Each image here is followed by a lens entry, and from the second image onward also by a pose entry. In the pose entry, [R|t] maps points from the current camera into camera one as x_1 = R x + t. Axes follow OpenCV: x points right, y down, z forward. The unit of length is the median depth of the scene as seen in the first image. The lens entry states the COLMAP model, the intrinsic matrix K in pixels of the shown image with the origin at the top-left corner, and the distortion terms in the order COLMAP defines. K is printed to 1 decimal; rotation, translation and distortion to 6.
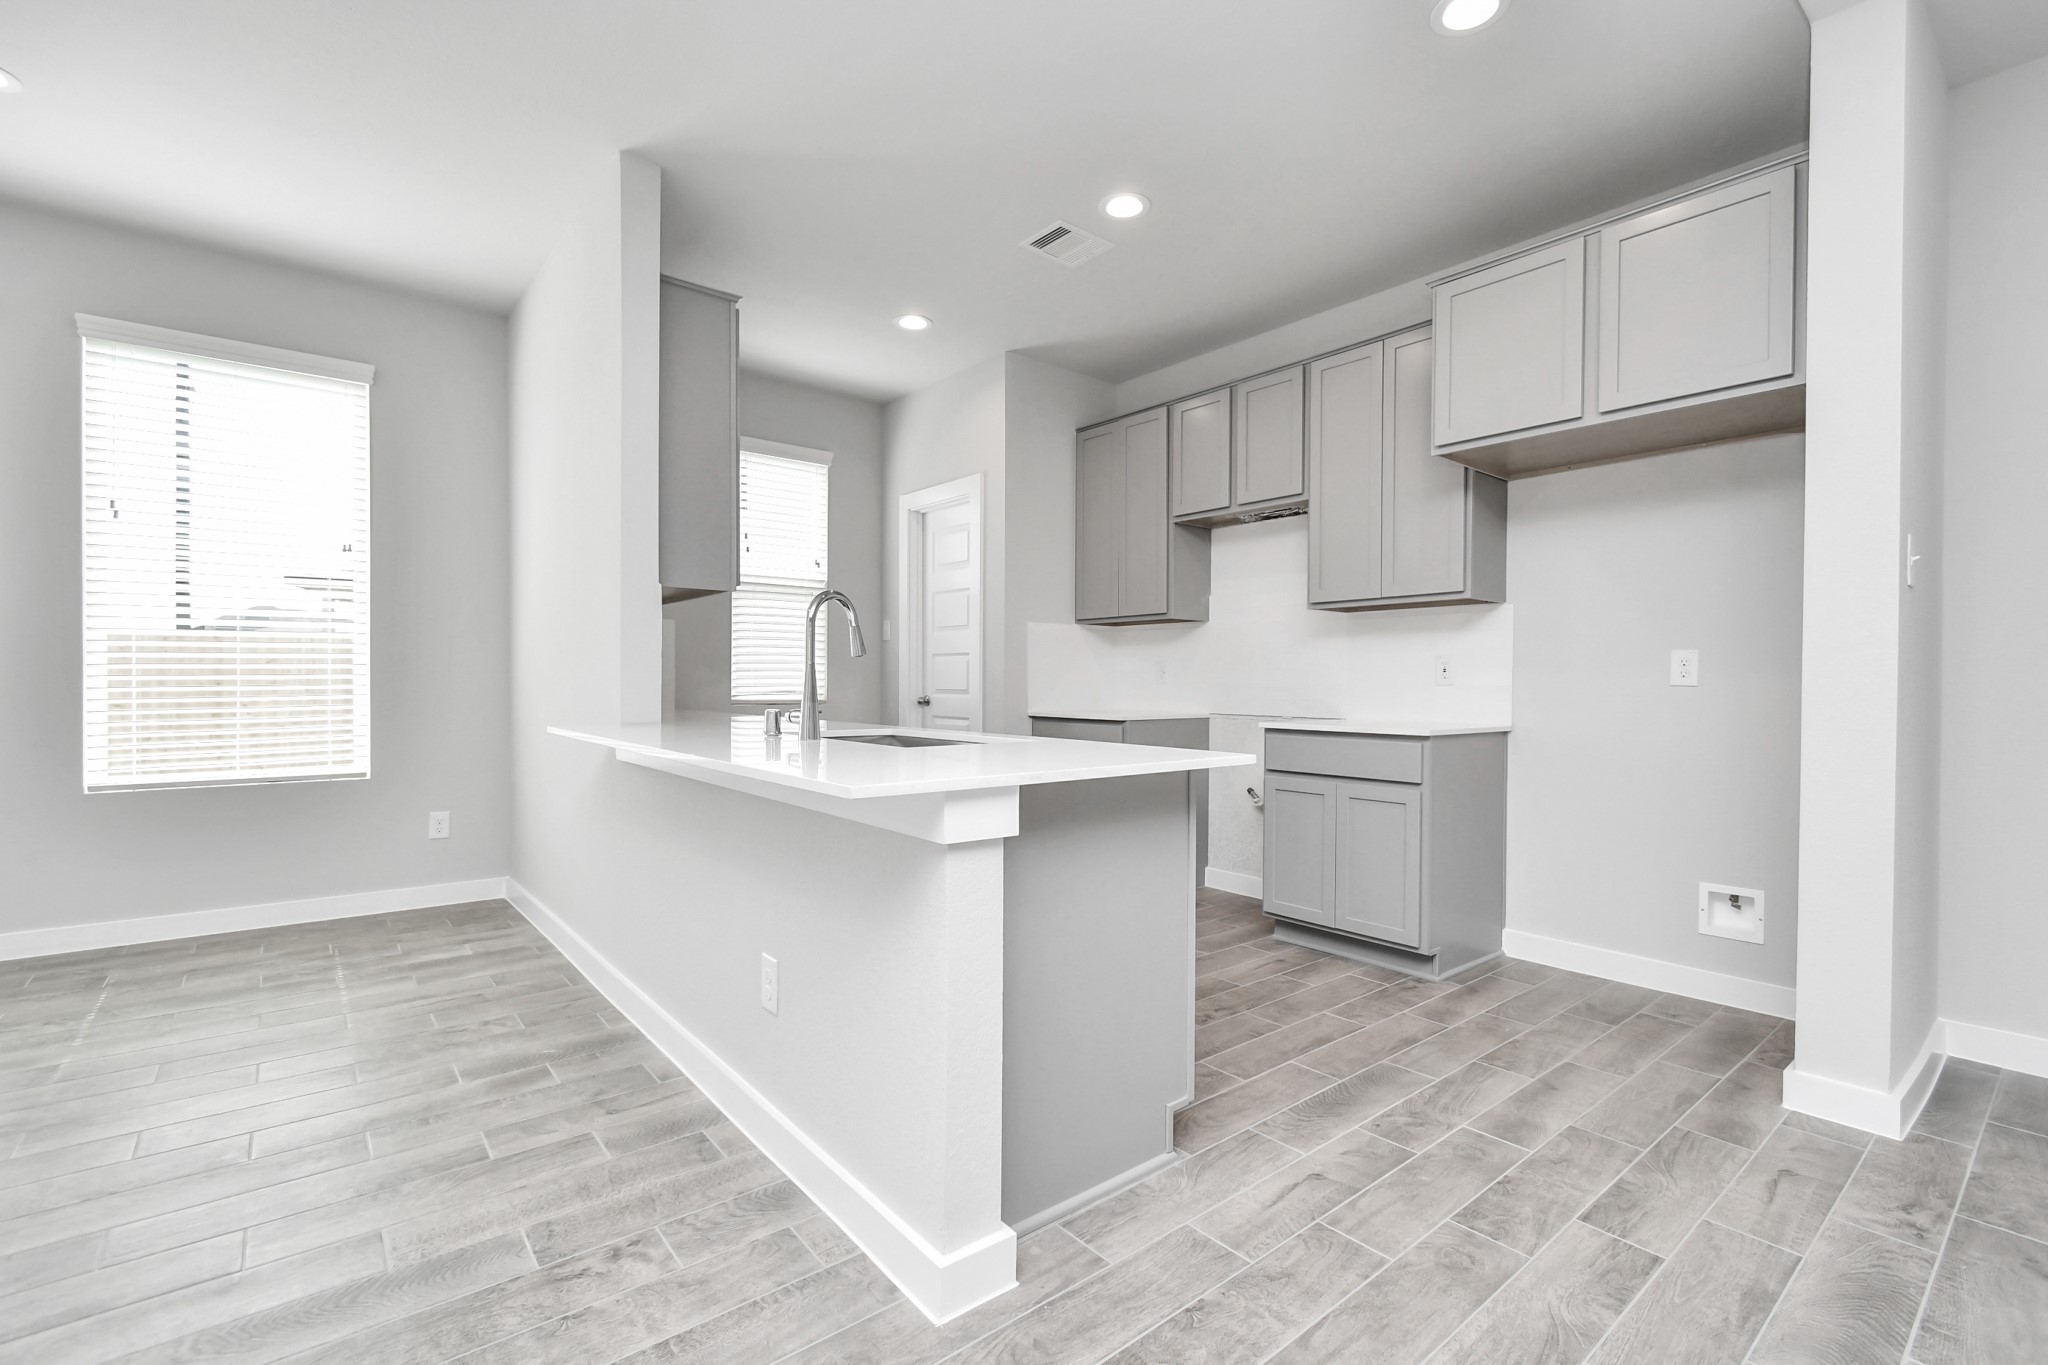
lens RADIAL K [[901.7, 0, 1023.9], [0, 901.7, 693.6], [0, 0, 1]] dist [0.004840, -0.000120]
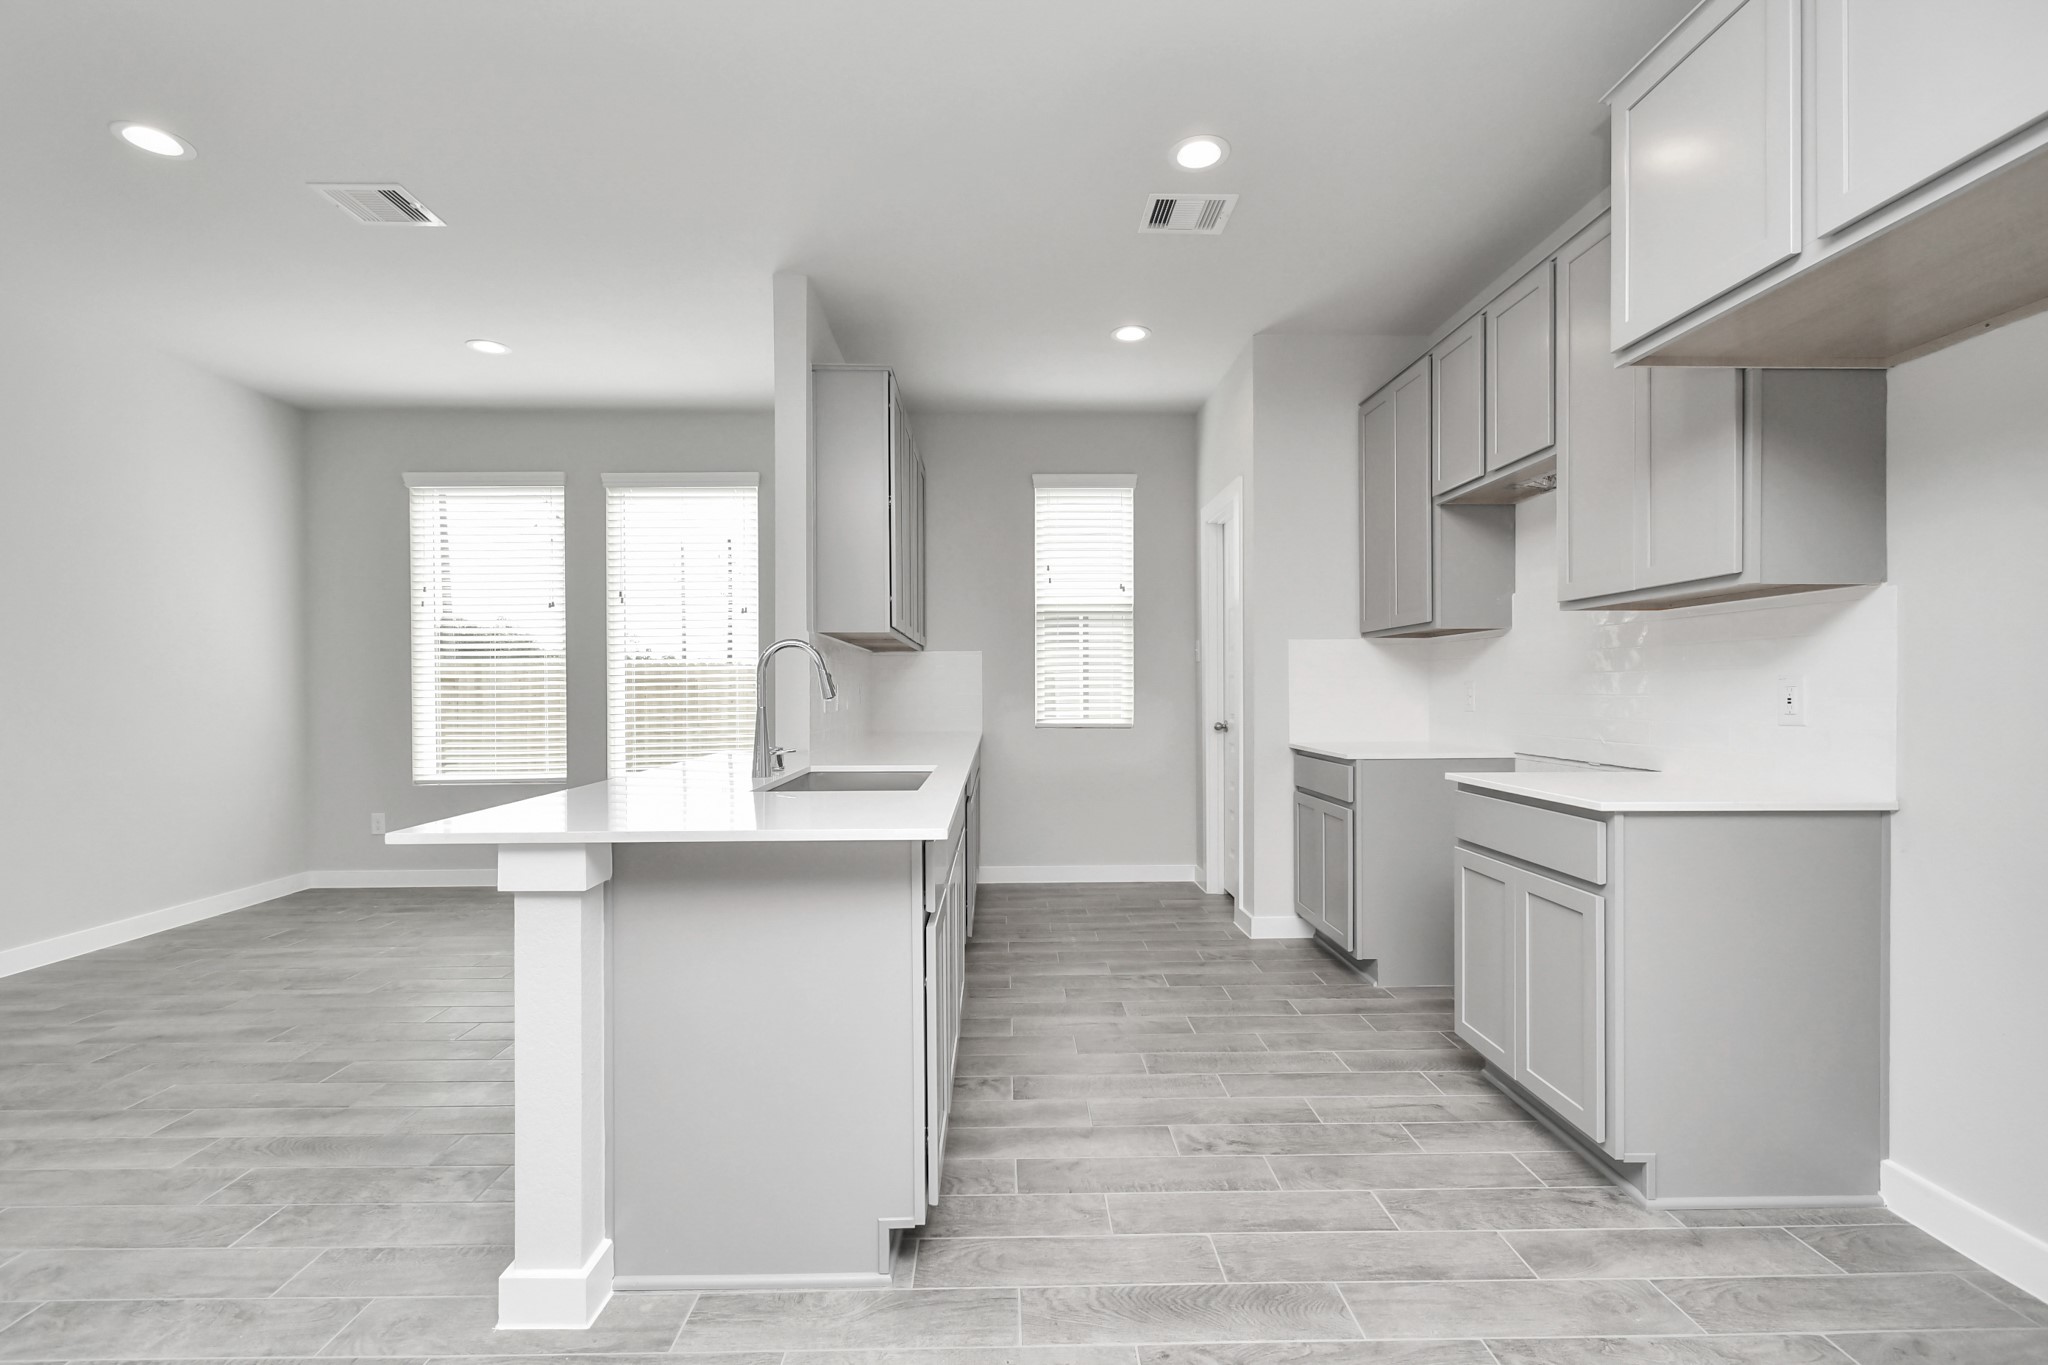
lens RADIAL K [[906.2, 0, 1023.3], [0, 906.2, 691.7], [0, 0, 1]] dist [0.001239, -0.000284]
pose [[0.787356, -0.007830, -0.616448, 0.506676], [0.000723, 0.999930, -0.011778, -0.029078], [0.616498, 0.008828, 0.787307, 0.239789]]
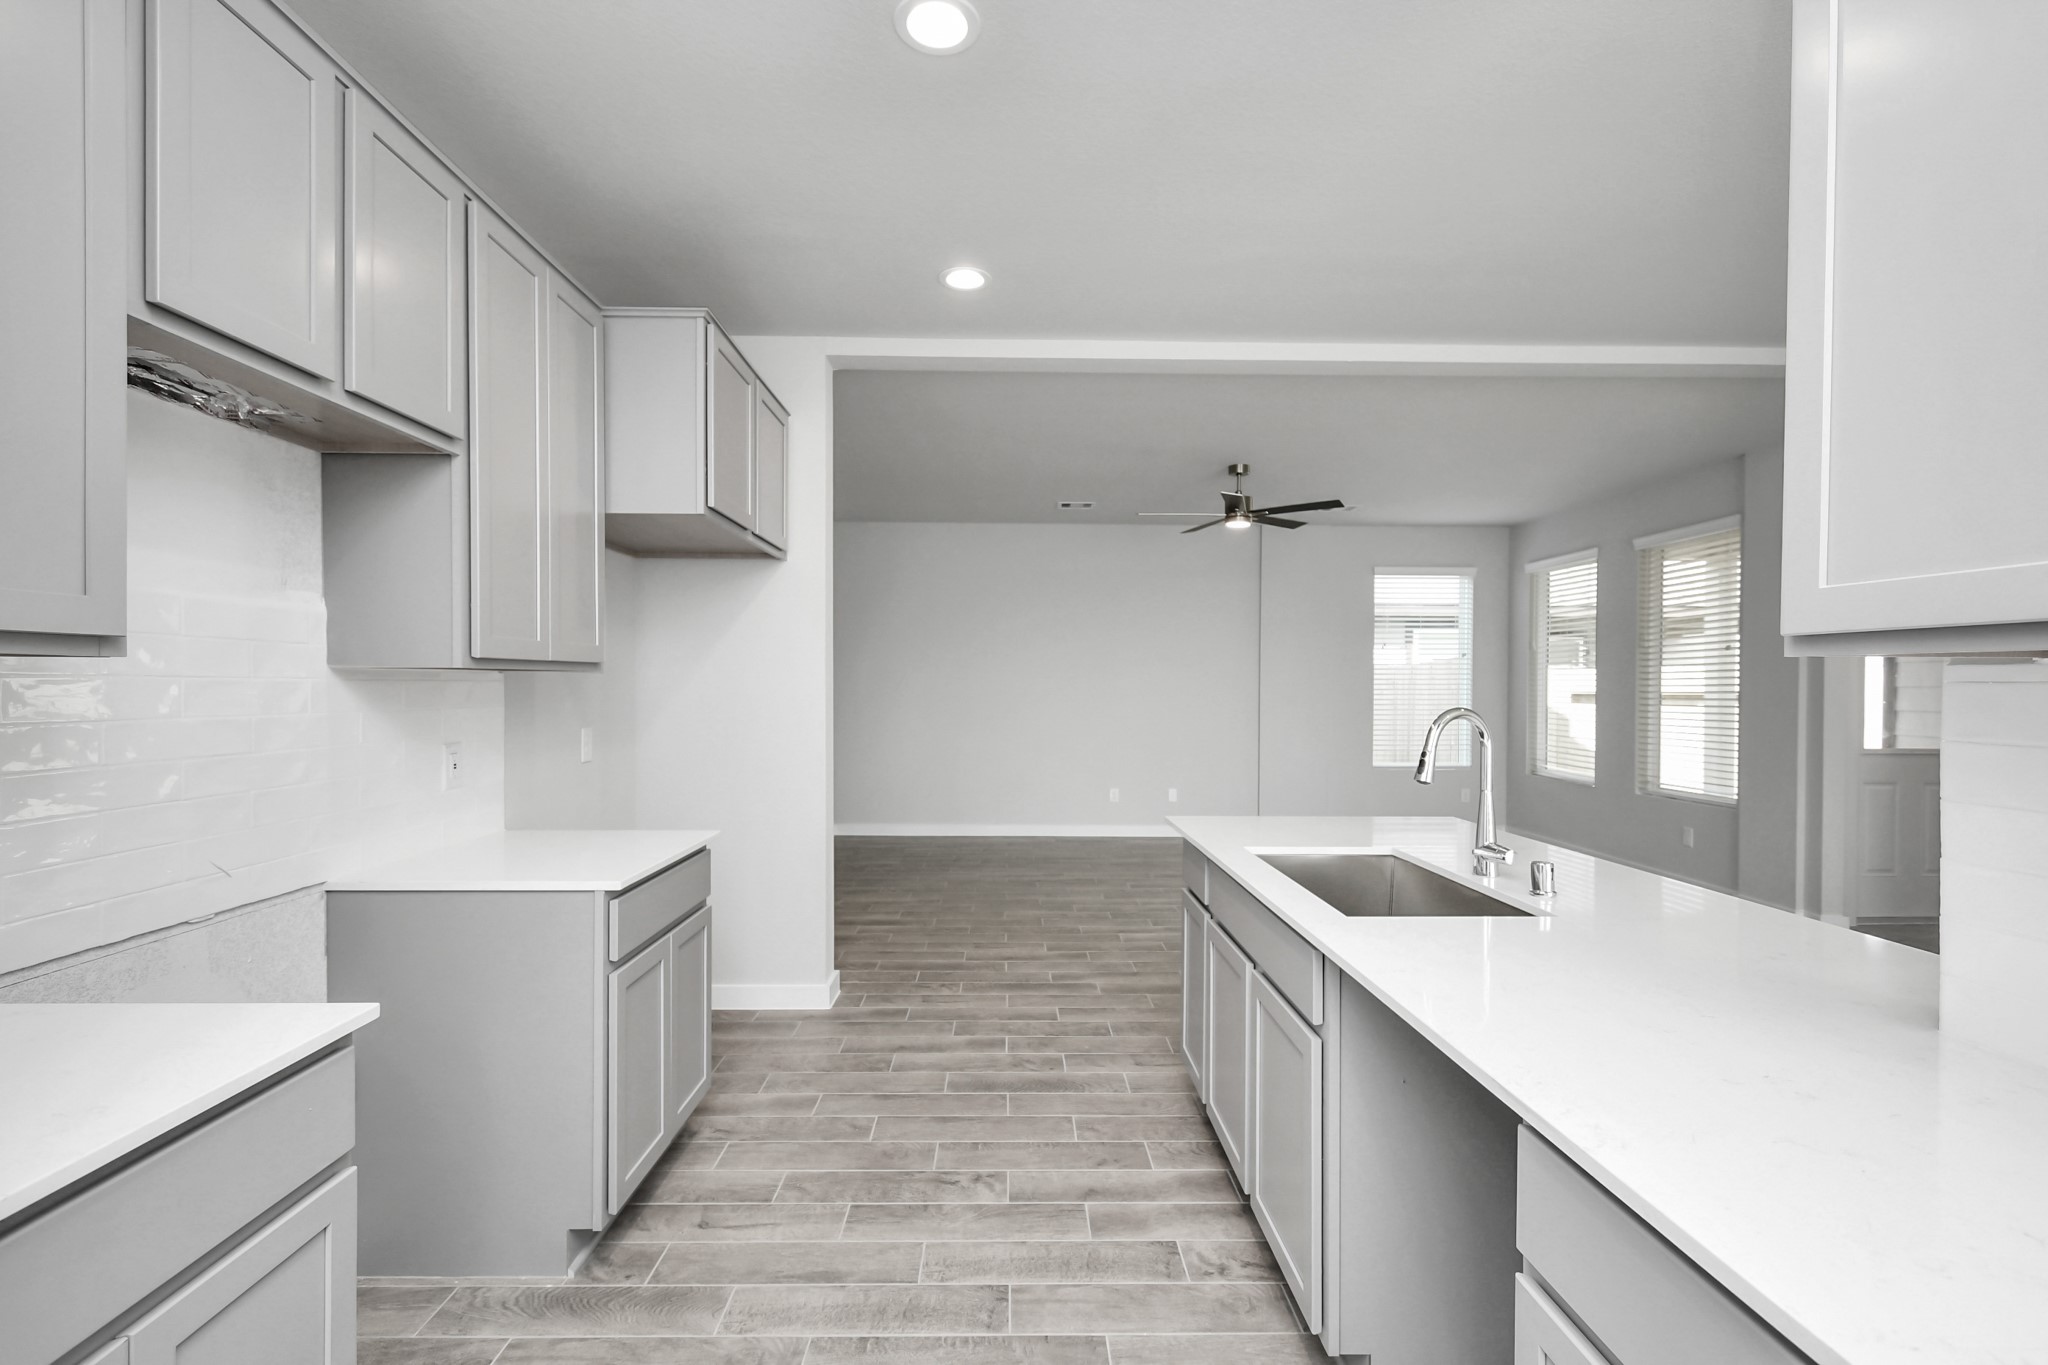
lens RADIAL K [[901.4, 0, 1022.6], [0, 901.4, 697.2], [0, 0, 1]] dist [0.009595, 0.000026]
pose [[-0.786061, -0.017254, 0.617908, -0.314509], [-0.001494, 0.999660, 0.026013, -0.109600], [-0.618147, 0.019525, -0.785820, 1.460905]]
